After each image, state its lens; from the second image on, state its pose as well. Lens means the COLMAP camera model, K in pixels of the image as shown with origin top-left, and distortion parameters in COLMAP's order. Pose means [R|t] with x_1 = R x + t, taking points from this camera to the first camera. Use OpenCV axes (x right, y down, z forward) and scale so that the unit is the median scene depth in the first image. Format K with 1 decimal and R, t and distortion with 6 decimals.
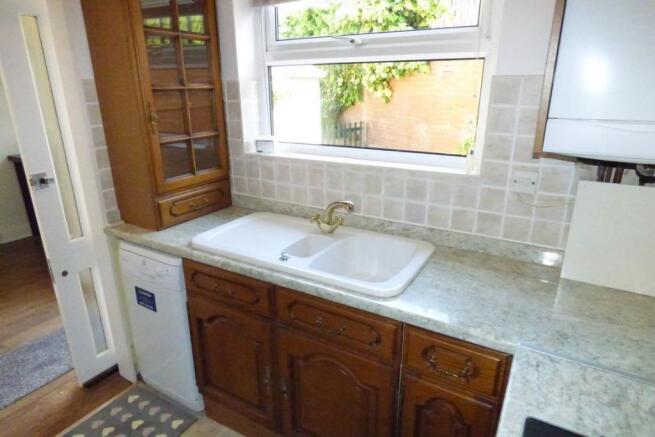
lens RADIAL K [[397.8, 0, 327.5], [0, 397.8, 218.5], [0, 0, 1]] dist [-0.002940, -0.000489]
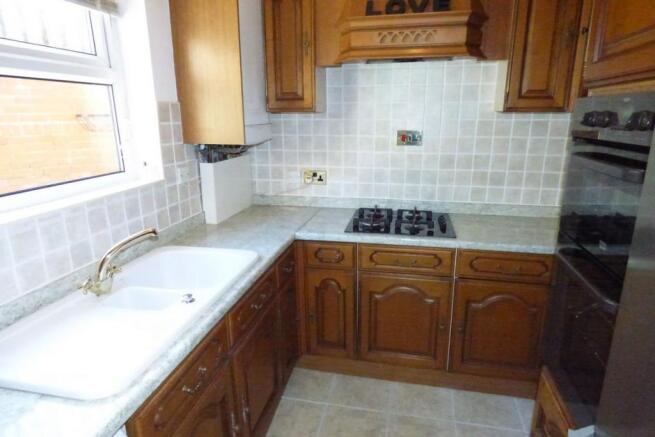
lens RADIAL K [[397.8, 0, 327.5], [0, 397.8, 218.5], [0, 0, 1]] dist [-0.002940, -0.000489]
pose [[-0.313524, -0.237397, 0.919427, -0.946167], [0.312894, 0.888344, 0.336068, -0.252039], [-0.896549, 0.393048, -0.204237, 0.827371]]
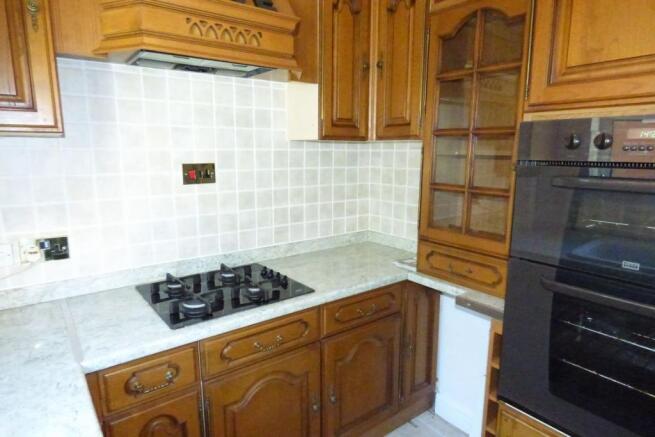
lens RADIAL K [[397.8, 0, 327.5], [0, 397.8, 218.5], [0, 0, 1]] dist [-0.002940, -0.000489]
pose [[-0.928949, -0.061100, 0.365130, -0.315932], [0.121319, 0.881581, 0.456177, -0.273512], [-0.349764, 0.468062, -0.811531, 0.960071]]
